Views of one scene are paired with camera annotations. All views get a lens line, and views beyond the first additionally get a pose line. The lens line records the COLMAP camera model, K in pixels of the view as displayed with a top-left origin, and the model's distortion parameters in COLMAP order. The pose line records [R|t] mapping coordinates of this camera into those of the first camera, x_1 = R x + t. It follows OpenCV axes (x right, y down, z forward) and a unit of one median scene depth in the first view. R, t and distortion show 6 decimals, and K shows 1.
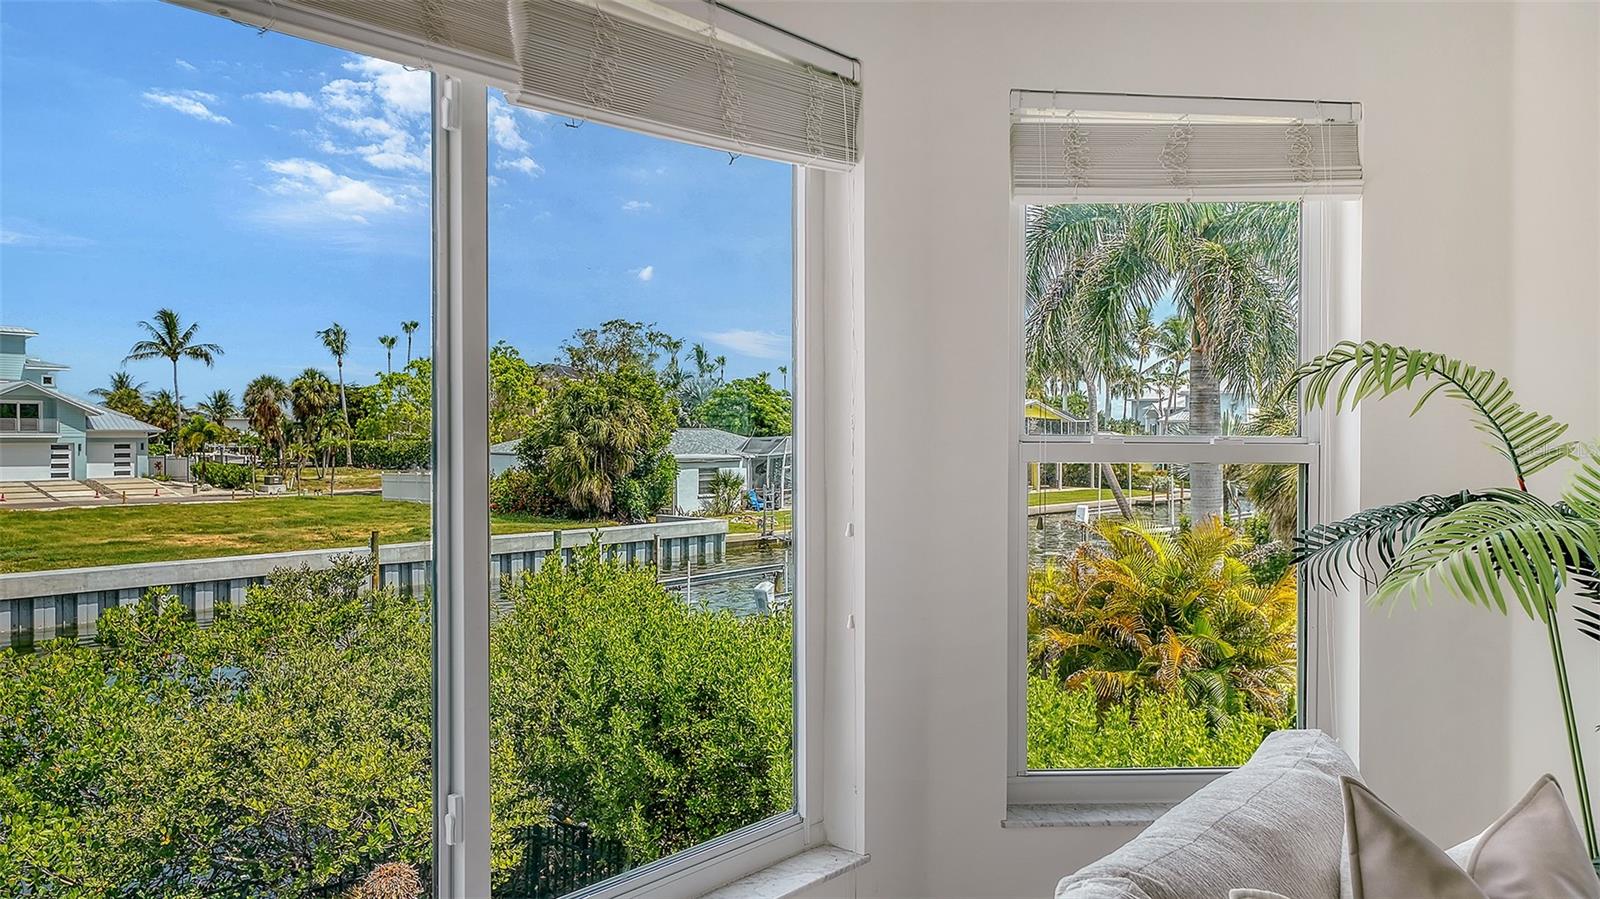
lens RADIAL K [[1106.8, 0, 823.6], [0, 1106.8, 443.8], [0, 0, 1]] dist [0.002149, 0.000178]
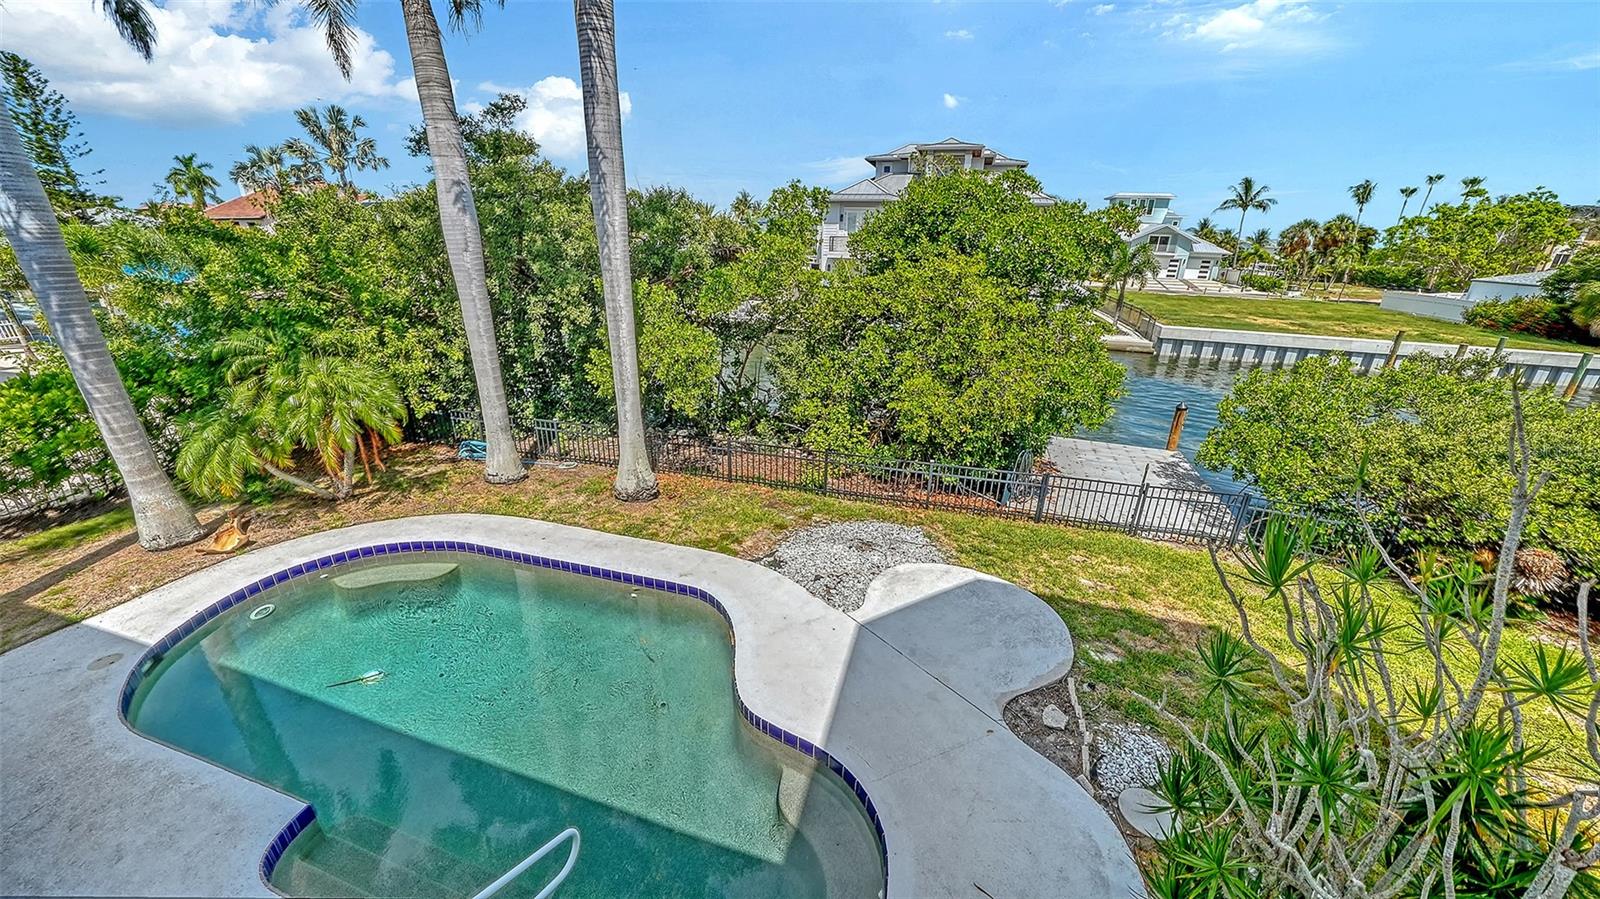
lens RADIAL K [[572.1, 0, 791.4], [0, 572.1, 464.9], [0, 0, 1]] dist [-0.032797, 0.004299]
pose [[0.408559, 0.340069, -0.847014, -0.018289], [-0.028152, 0.932252, 0.360712, 0.000255], [0.912298, -0.123527, 0.390453, -0.027044]]
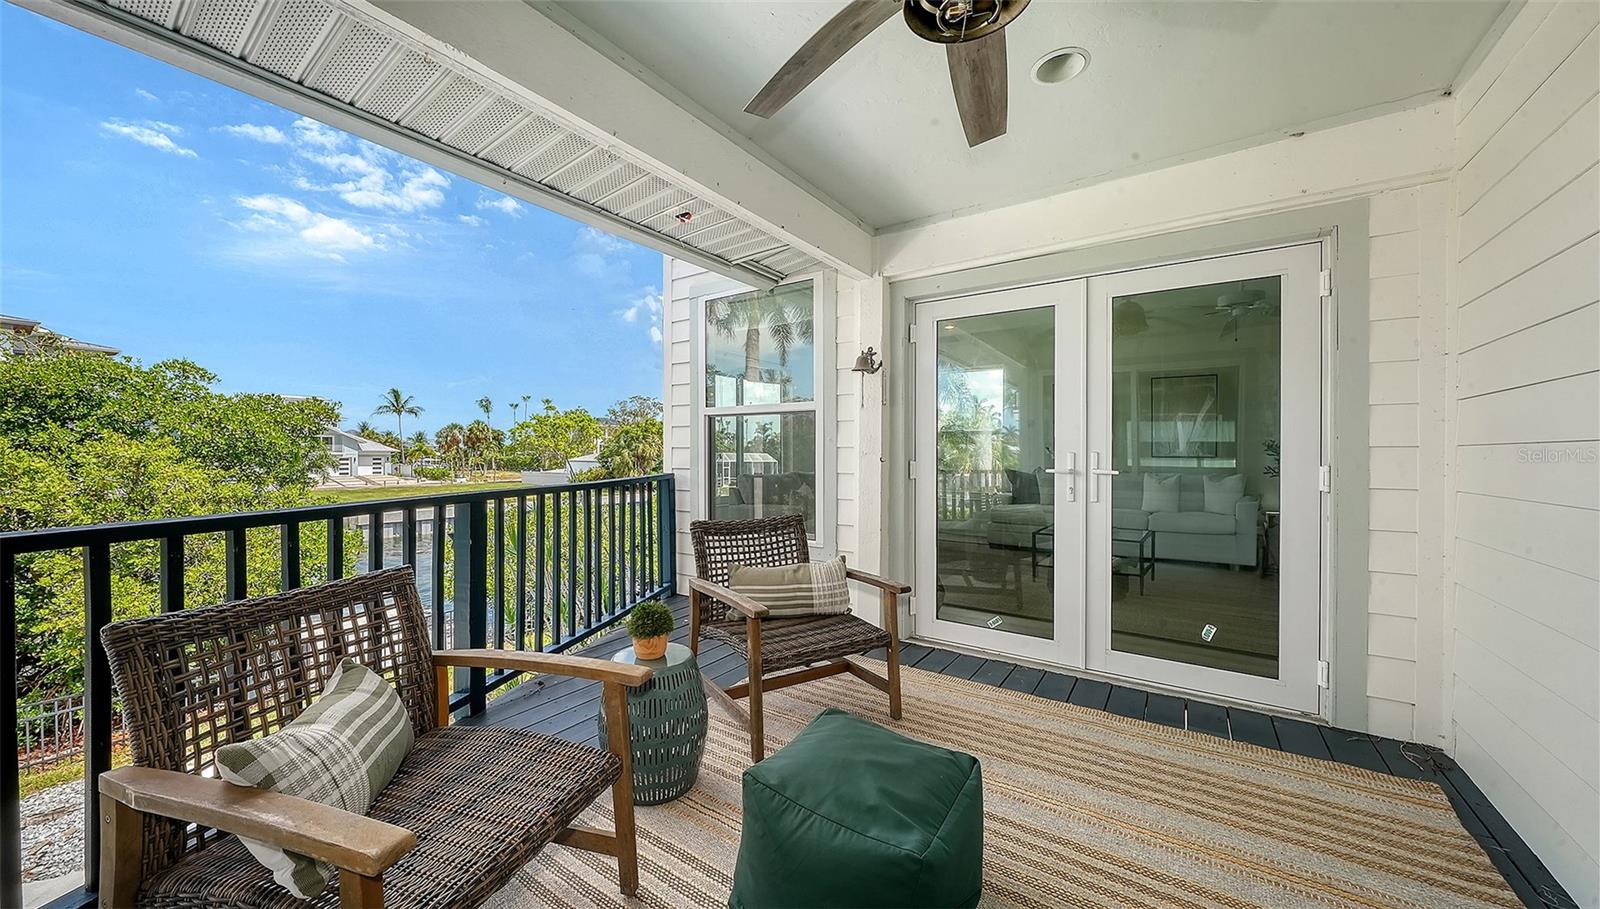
lens RADIAL K [[561.4, 0, 795.3], [0, 561.4, 458.2], [0, 0, 1]] dist [-0.000205, -0.000125]
pose [[0.994637, -0.002686, 0.103394, -0.007415], [0.002855, 0.999995, -0.001482, 0.004699], [-0.103390, 0.001769, 0.994639, -0.057194]]
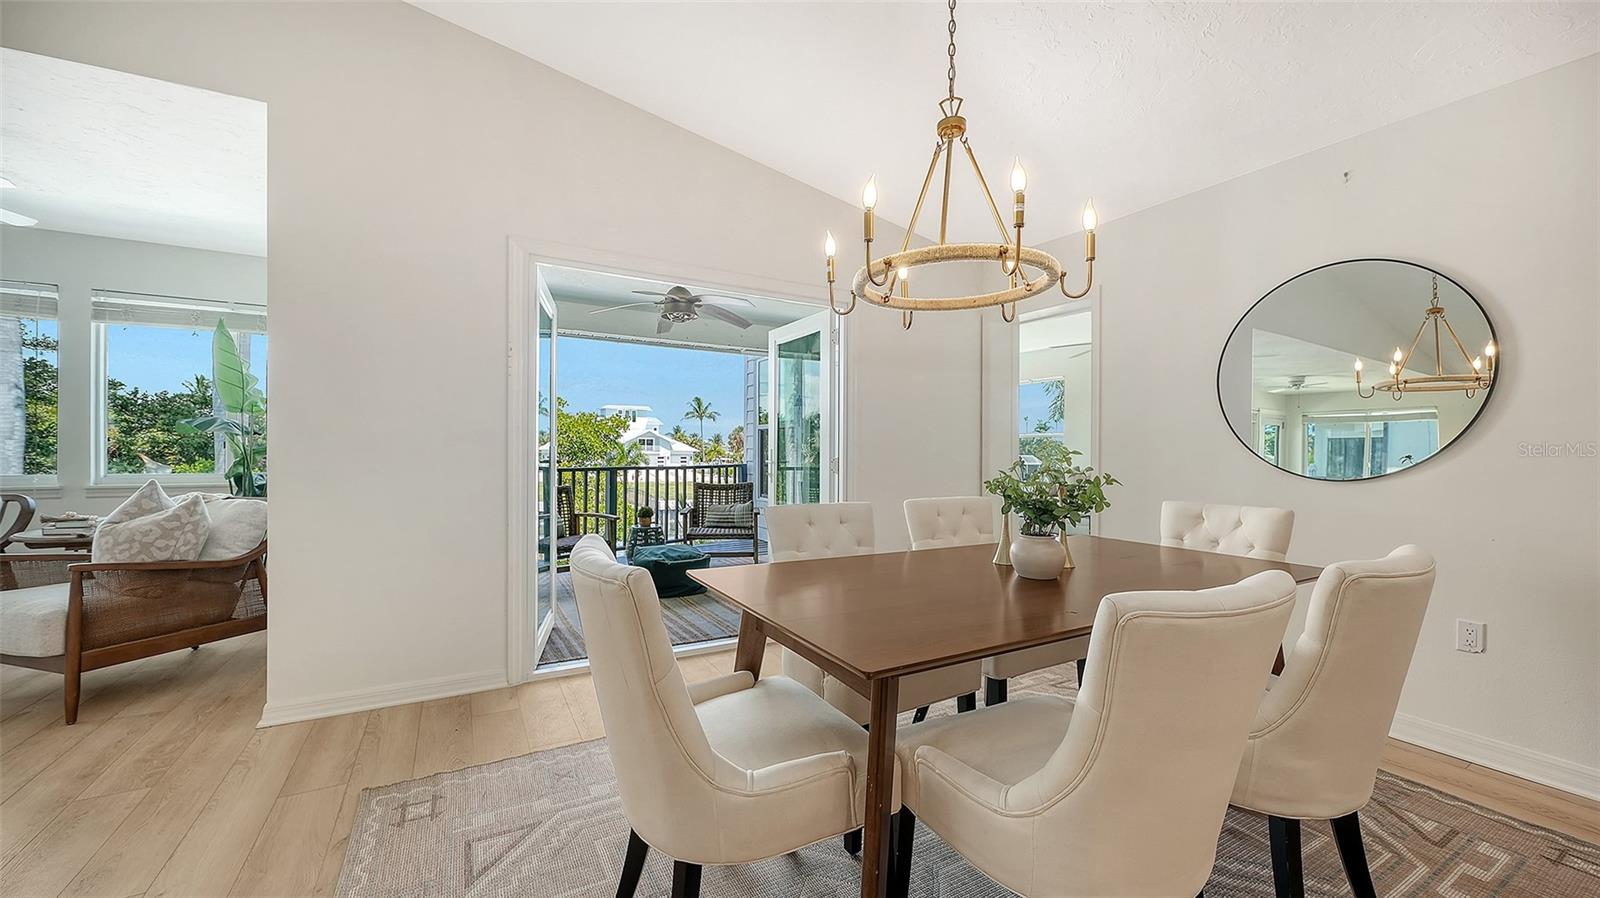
lens RADIAL K [[602.9, 0, 805.5], [0, 602.9, 454.8], [0, 0, 1]] dist [-0.001773, -0.000095]
pose [[0.940629, 0.003183, -0.339421, 0.026145], [-0.006301, 0.999947, -0.008085, 0.005197], [0.339377, 0.009743, 0.940600, -0.088605]]
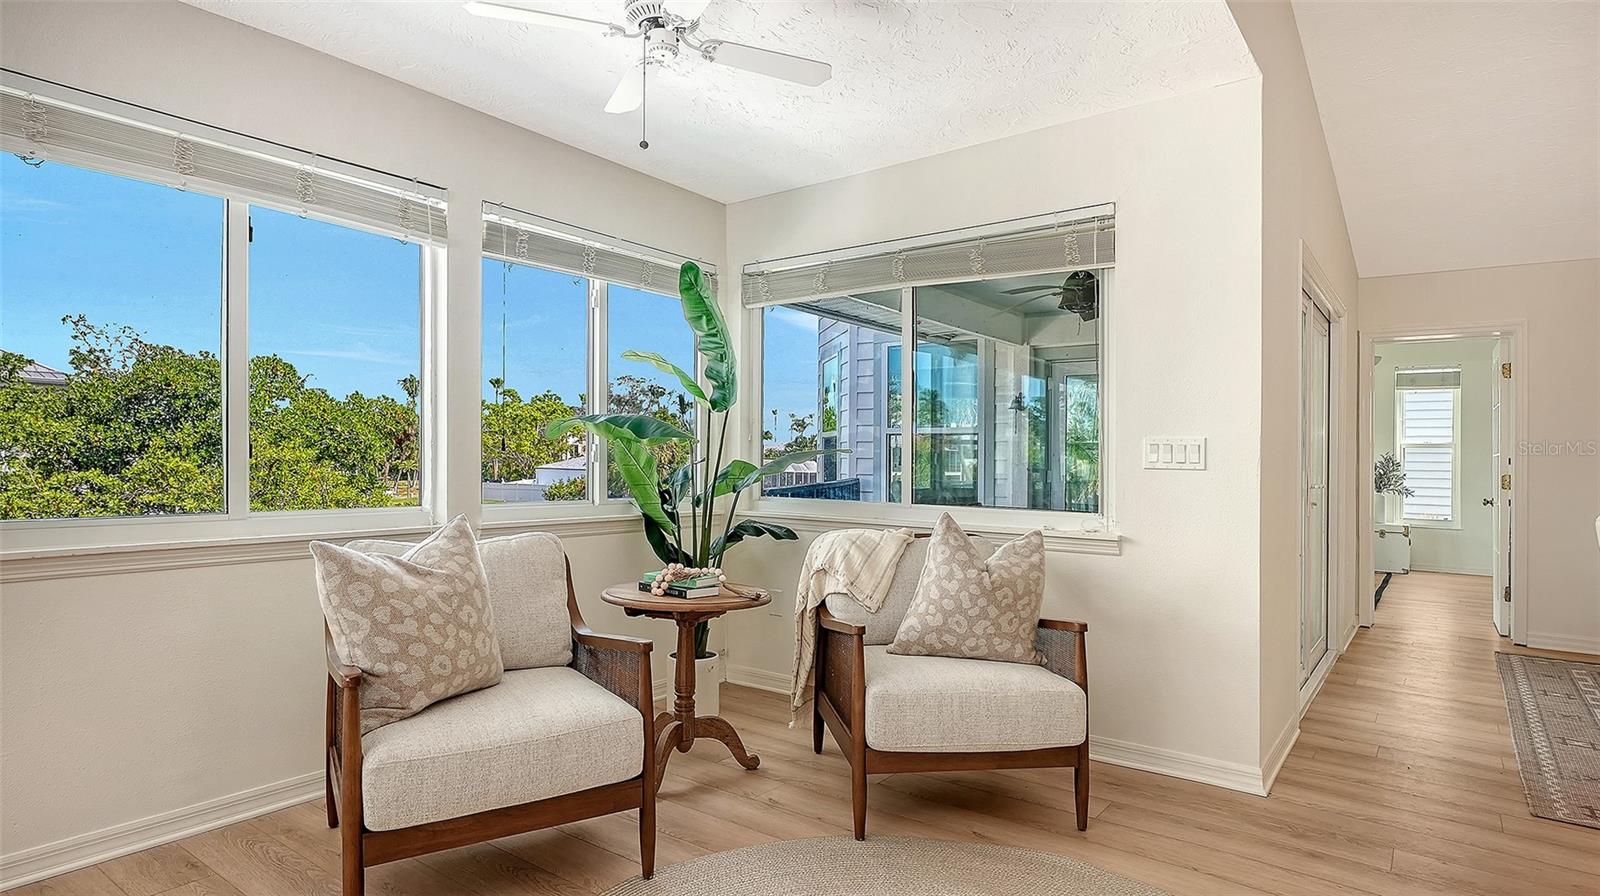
lens RADIAL K [[842.4, 0, 810.3], [0, 842.4, 459.4], [0, 0, 1]] dist [0.009382, 0.000884]
pose [[0.998043, 0.009009, 0.061884, -0.024684], [-0.008351, 0.999906, -0.010883, 0.004841], [-0.061977, 0.010345, 0.998024, -0.102883]]
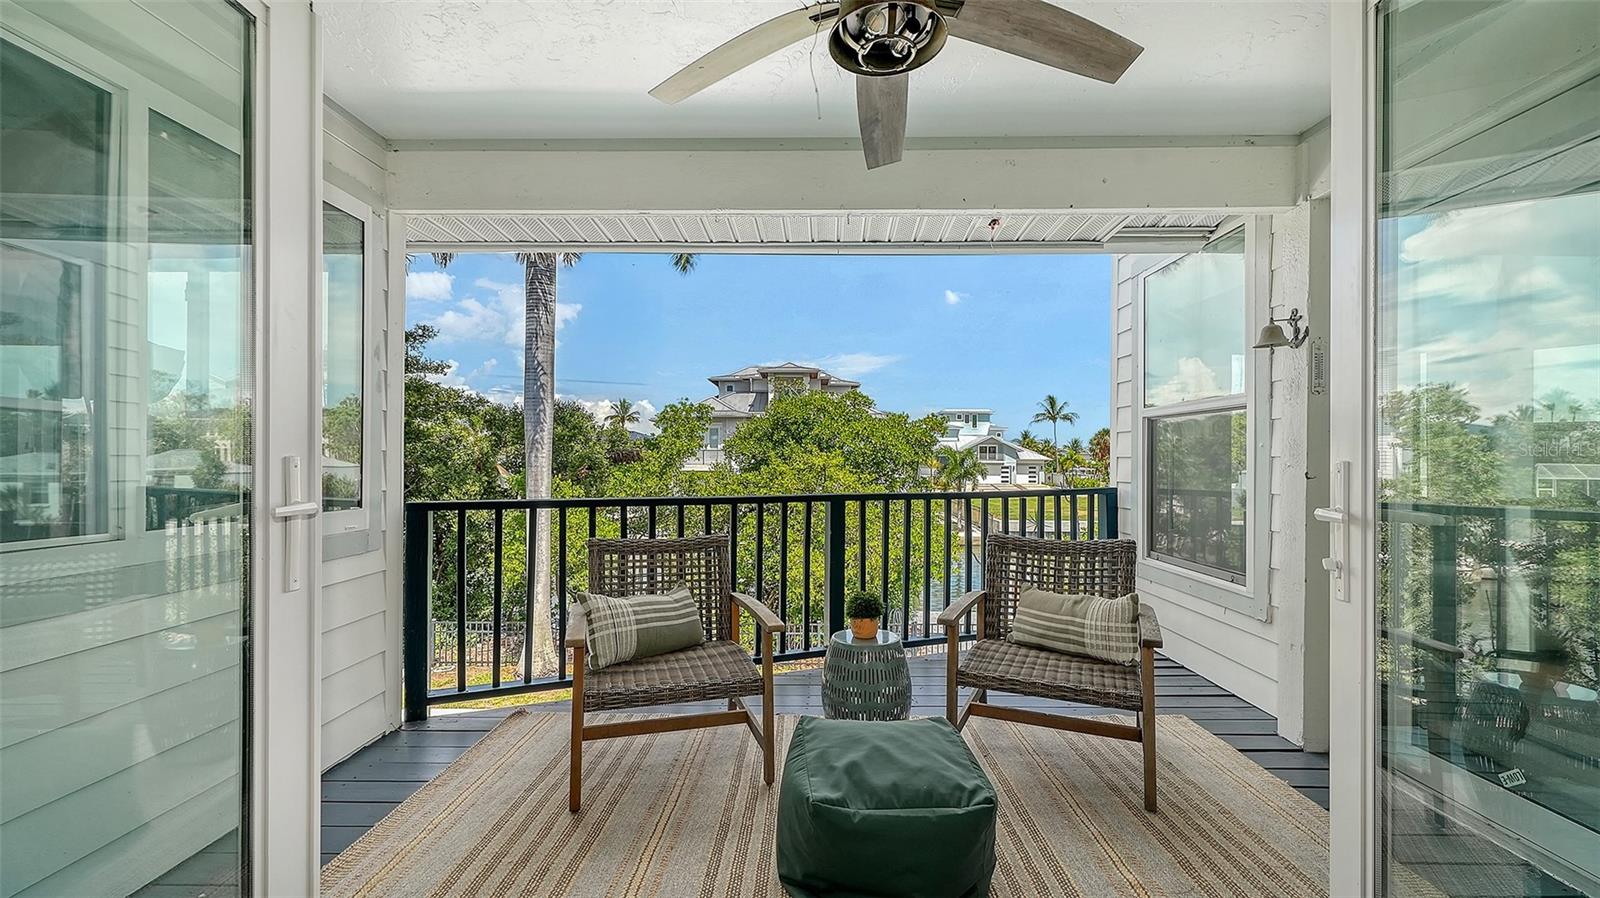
lens RADIAL K [[671.7, 0, 807.7], [0, 671.7, 461.0], [0, 0, 1]] dist [-0.000717, -0.000024]
pose [[0.643831, -0.000664, -0.765167, 0.010789], [-0.009175, 0.999921, -0.008587, 0.004584], [0.765113, 0.012549, 0.643774, -0.056771]]
